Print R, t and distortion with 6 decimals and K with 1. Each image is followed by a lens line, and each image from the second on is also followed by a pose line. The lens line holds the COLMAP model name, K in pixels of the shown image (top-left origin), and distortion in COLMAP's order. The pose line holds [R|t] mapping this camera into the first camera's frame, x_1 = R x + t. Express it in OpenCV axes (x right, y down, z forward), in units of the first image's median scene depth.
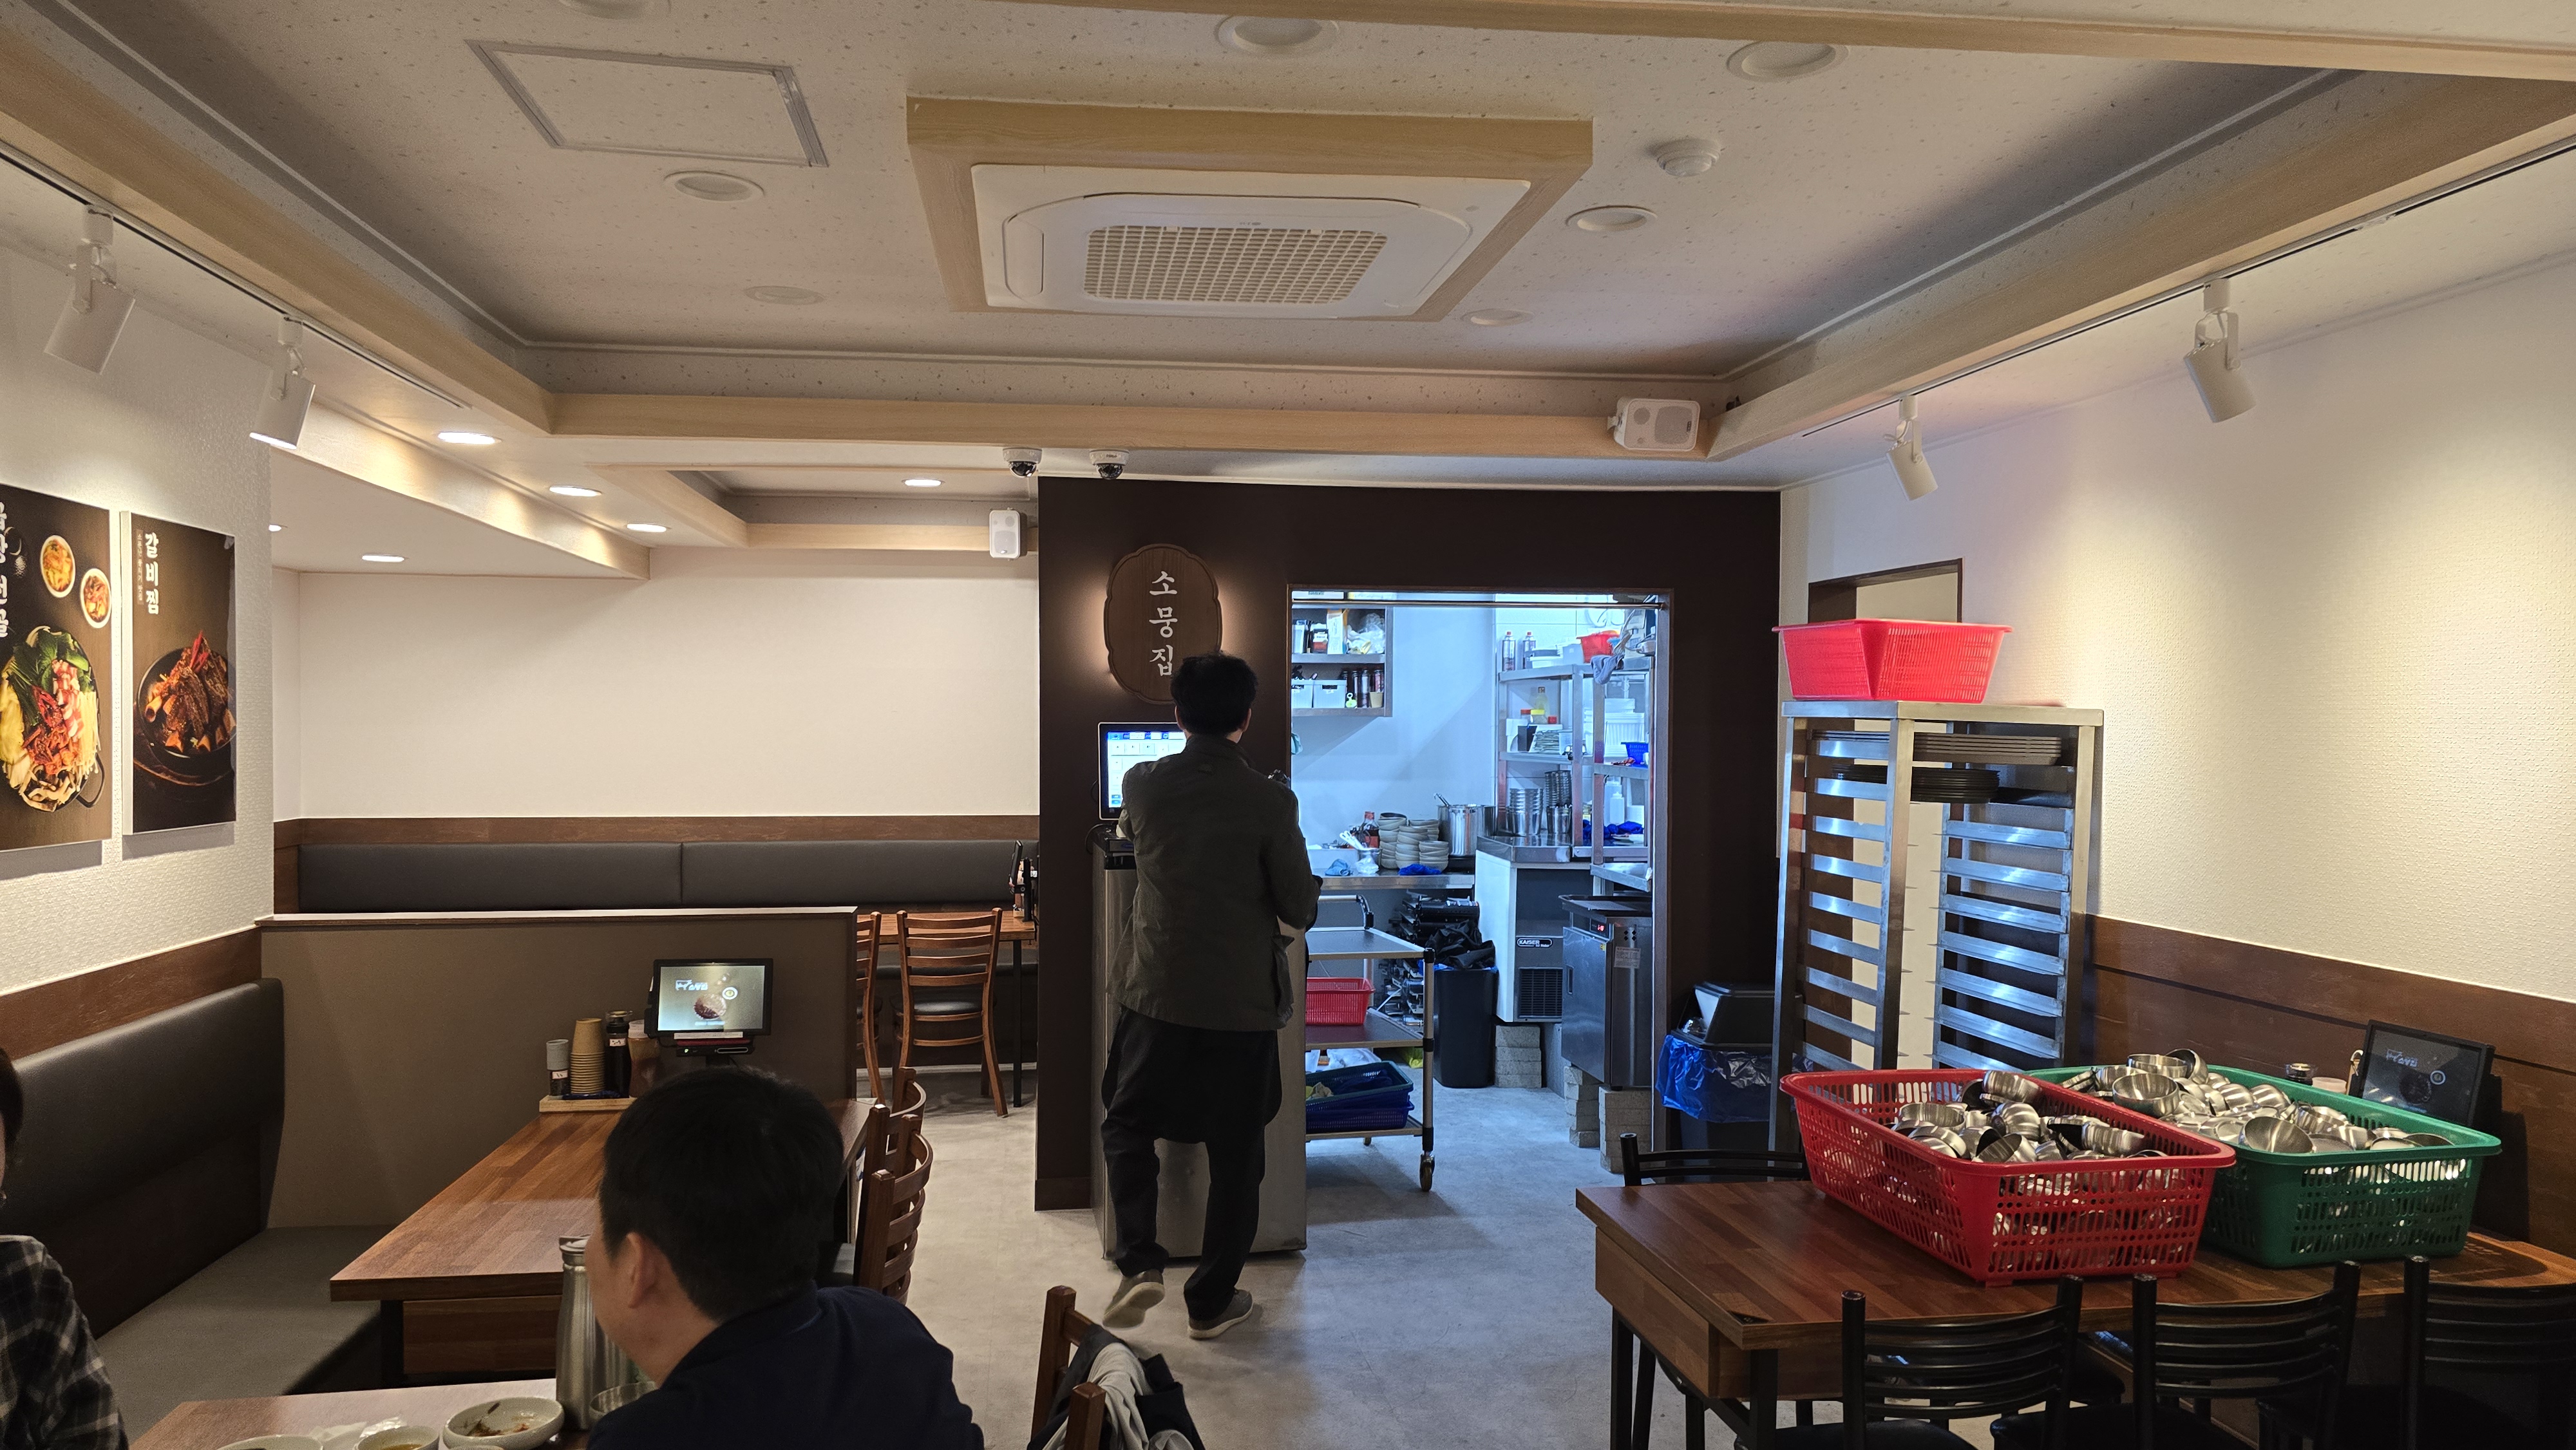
lens RADIAL K [[1698.1, 0, 1281.8], [0, 1698.1, 730.1], [0, 0, 1]] dist [-0.000875, -0.007665]
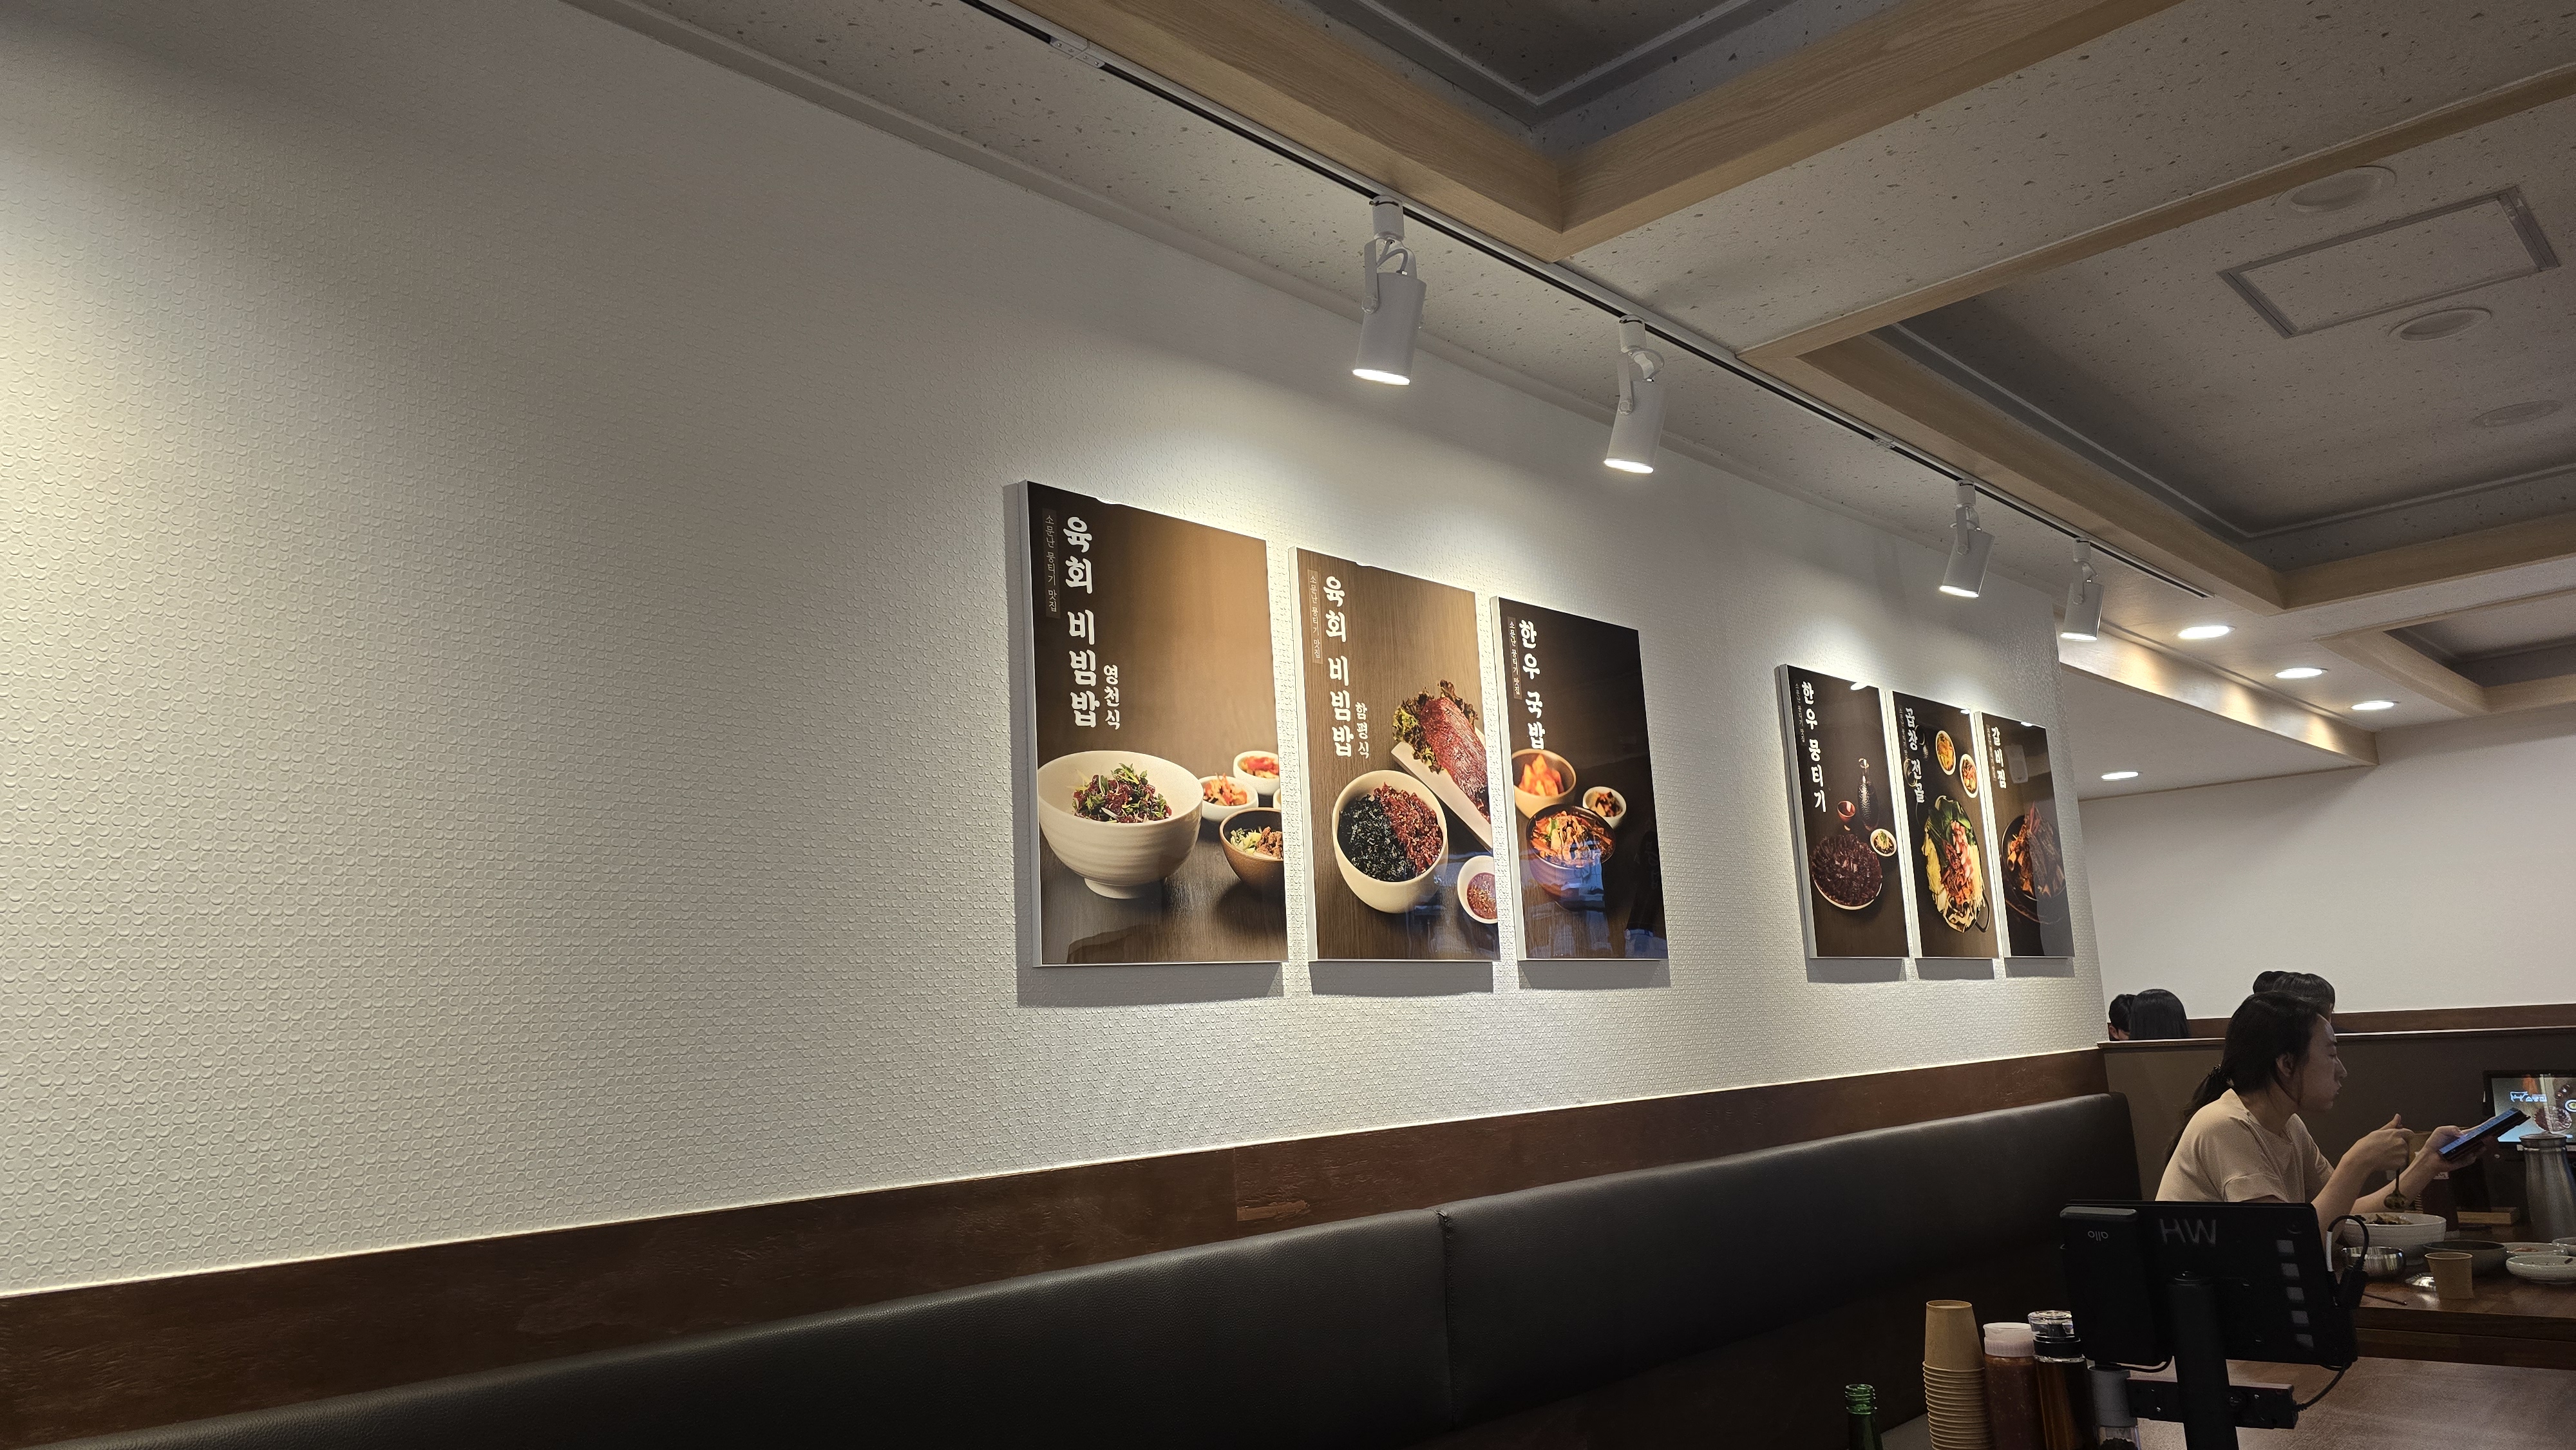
lens RADIAL K [[1698.1, 0, 1282.1], [0, 1698.1, 722.2], [0, 0, 1]] dist [-0.000875, -0.007665]
pose [[0.610584, -0.177708, -0.771756, 0.014272], [0.040285, 0.980207, -0.193835, 0.118329], [0.790926, 0.087262, 0.605658, -0.247835]]
